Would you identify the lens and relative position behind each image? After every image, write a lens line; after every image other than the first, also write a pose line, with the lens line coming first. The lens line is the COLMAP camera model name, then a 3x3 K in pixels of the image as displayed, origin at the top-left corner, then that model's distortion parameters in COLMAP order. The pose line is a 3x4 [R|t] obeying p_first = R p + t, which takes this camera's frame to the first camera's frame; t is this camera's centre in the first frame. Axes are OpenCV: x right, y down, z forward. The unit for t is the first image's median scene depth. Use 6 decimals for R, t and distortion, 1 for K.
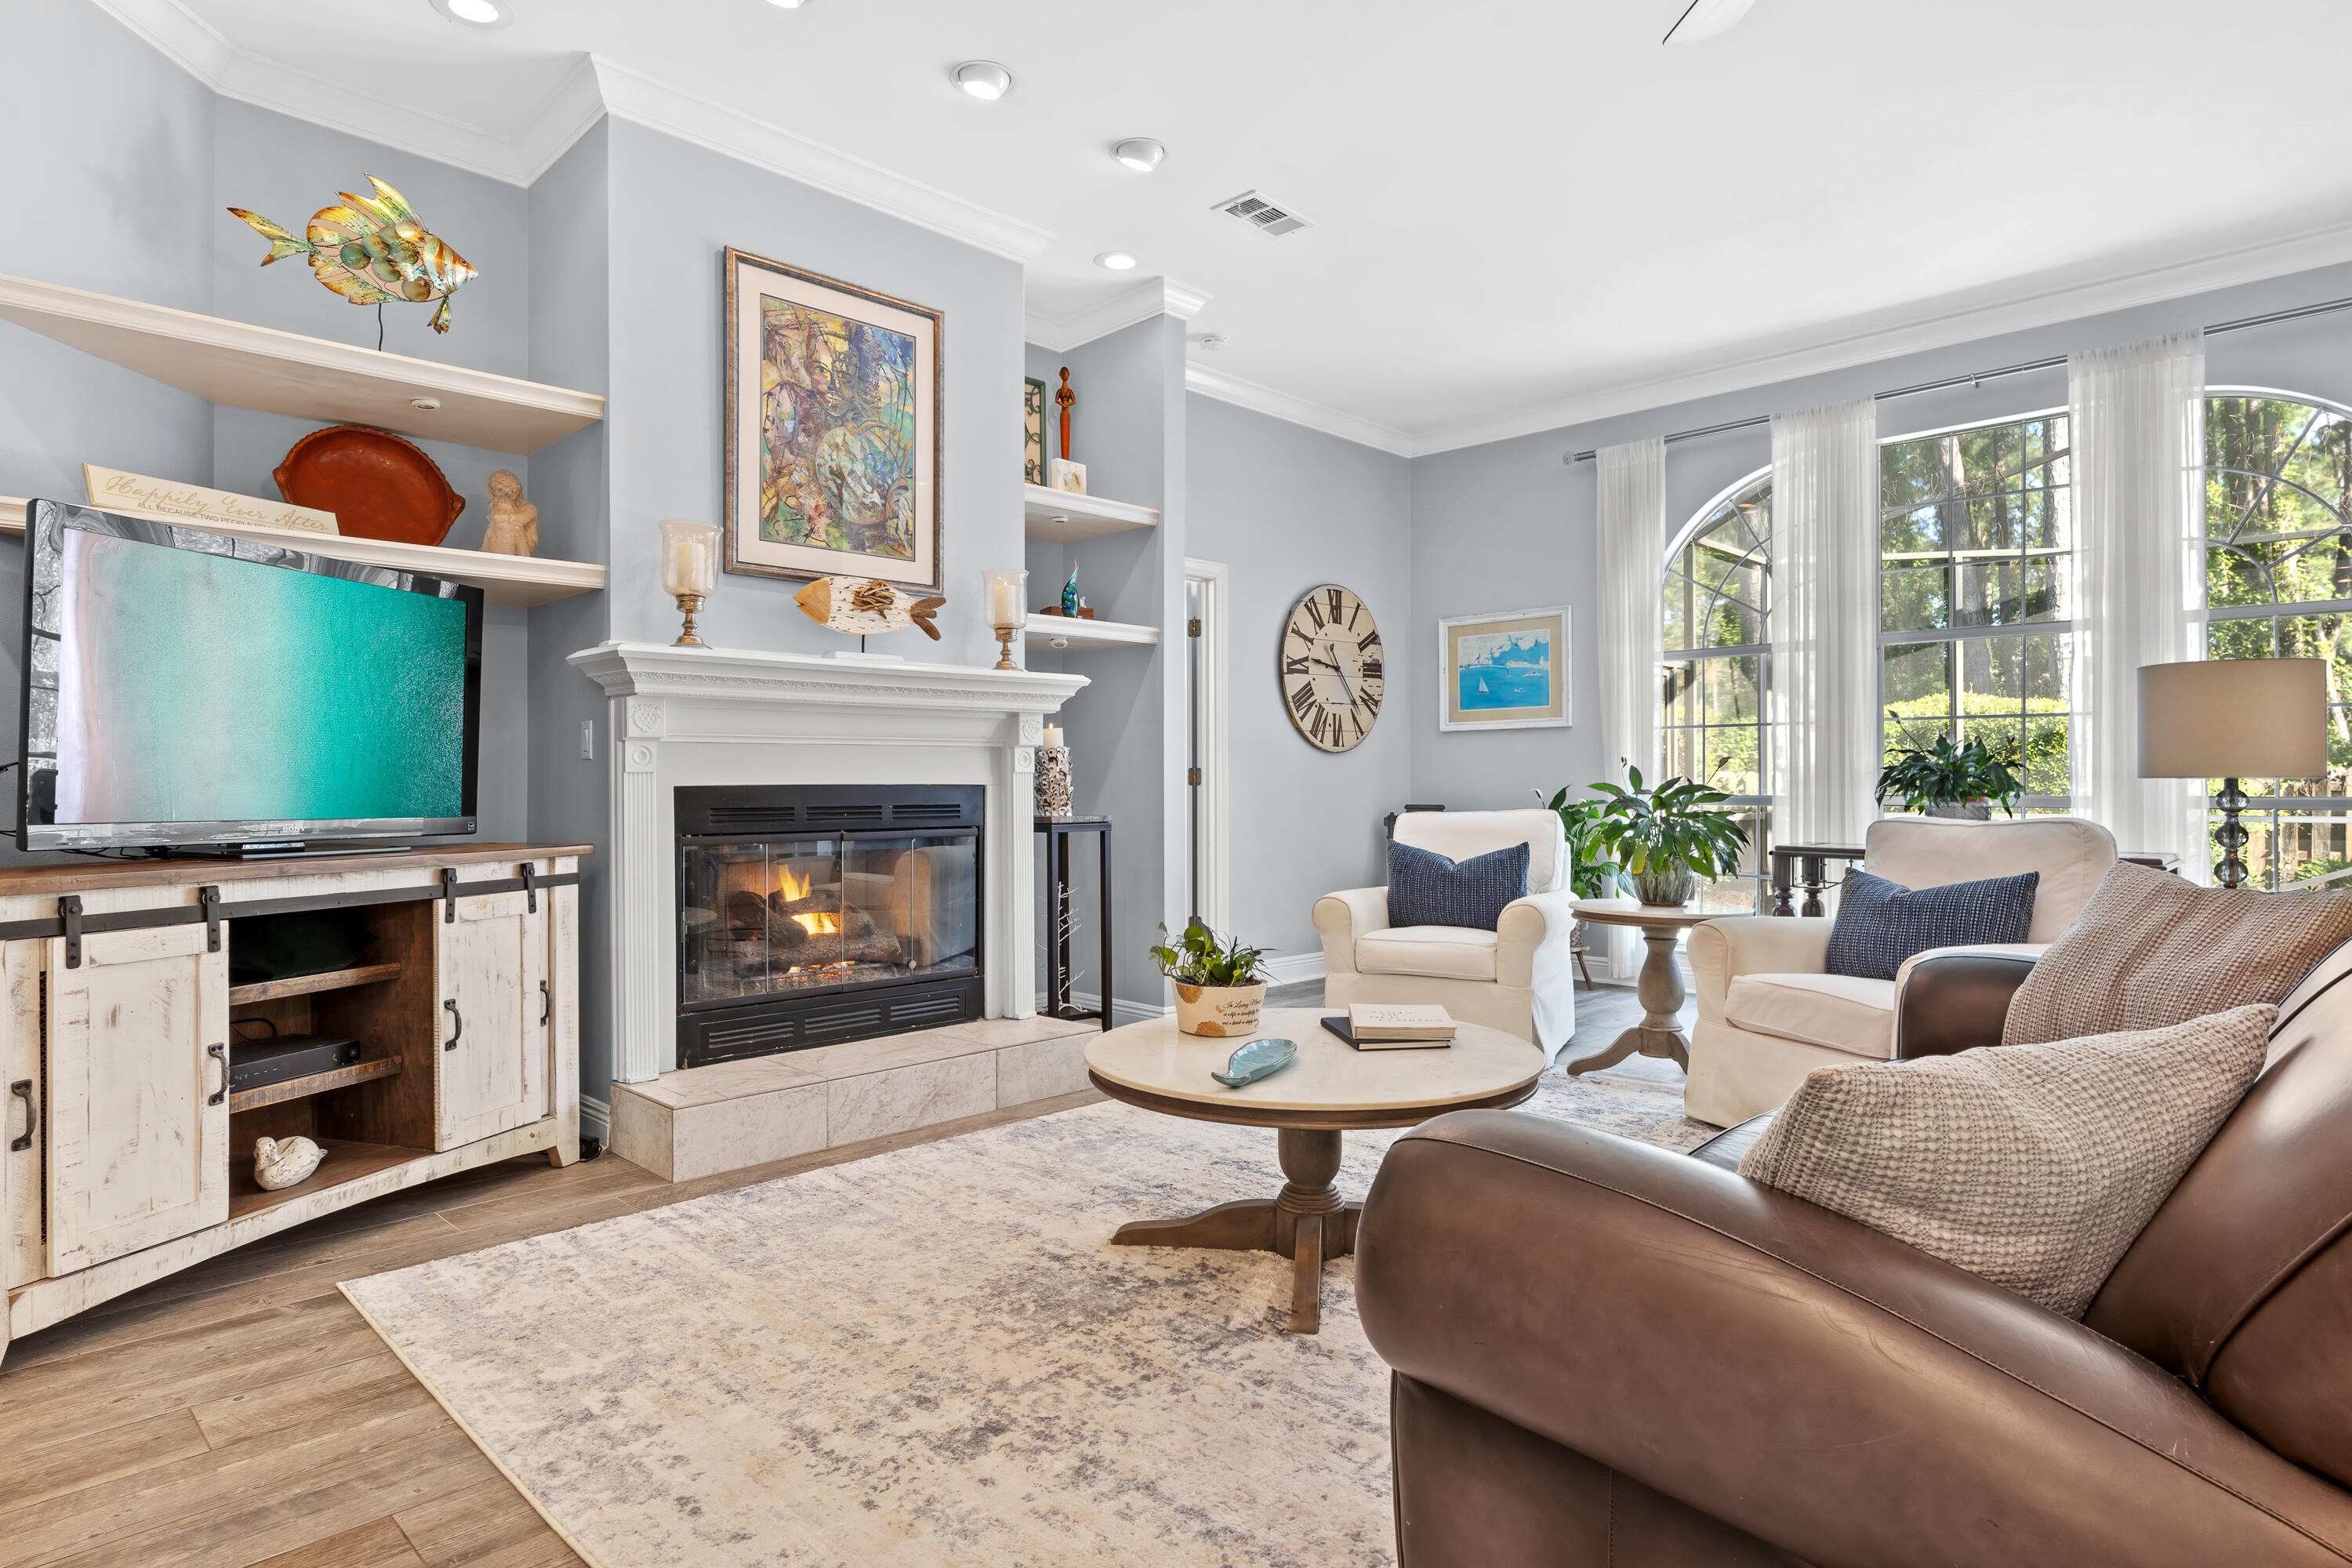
lens RADIAL K [[1273.5, 0, 1152.6], [0, 1273.5, 773.2], [0, 0, 1]] dist [-0.007914, 0.004626]
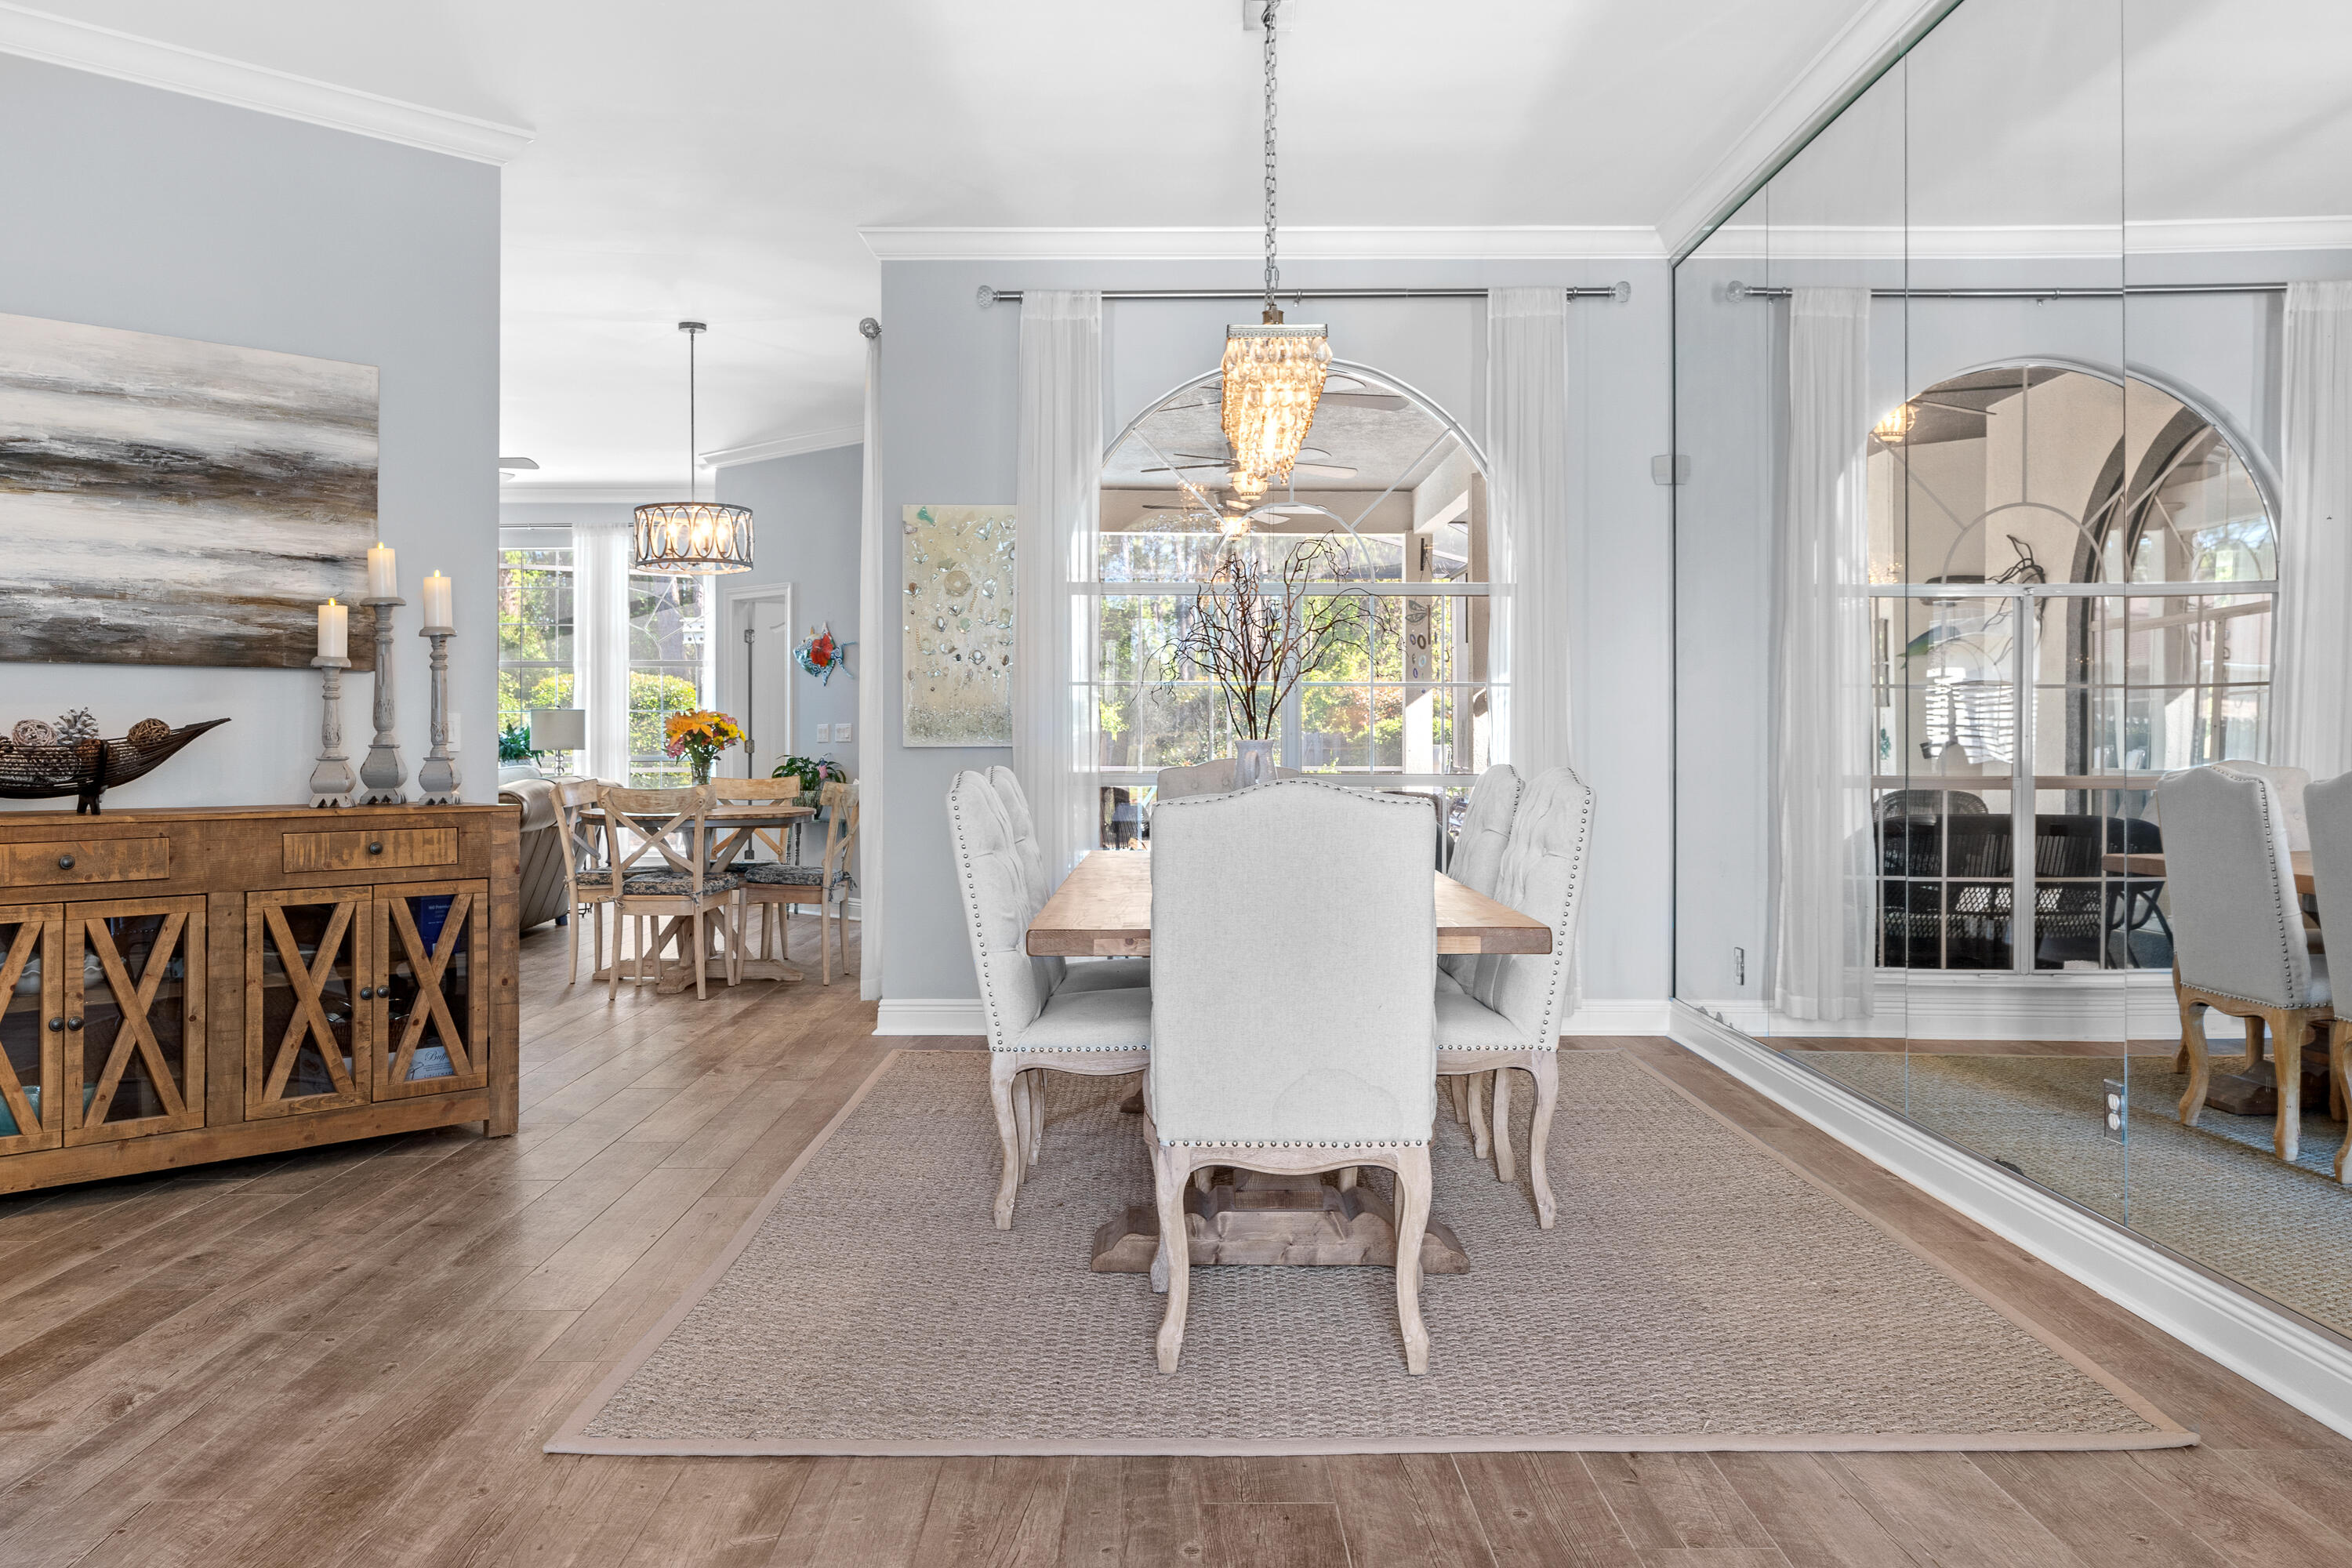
lens RADIAL K [[1825.8, 0, 1159.7], [0, 1825.8, 718.7], [0, 0, 1]] dist [-0.000191, -0.000187]
pose [[0.700034, 0.003481, 0.714101, -0.851828], [-0.000714, 0.999991, -0.004174, -0.034884], [-0.714109, 0.002412, 0.700030, -2.126206]]
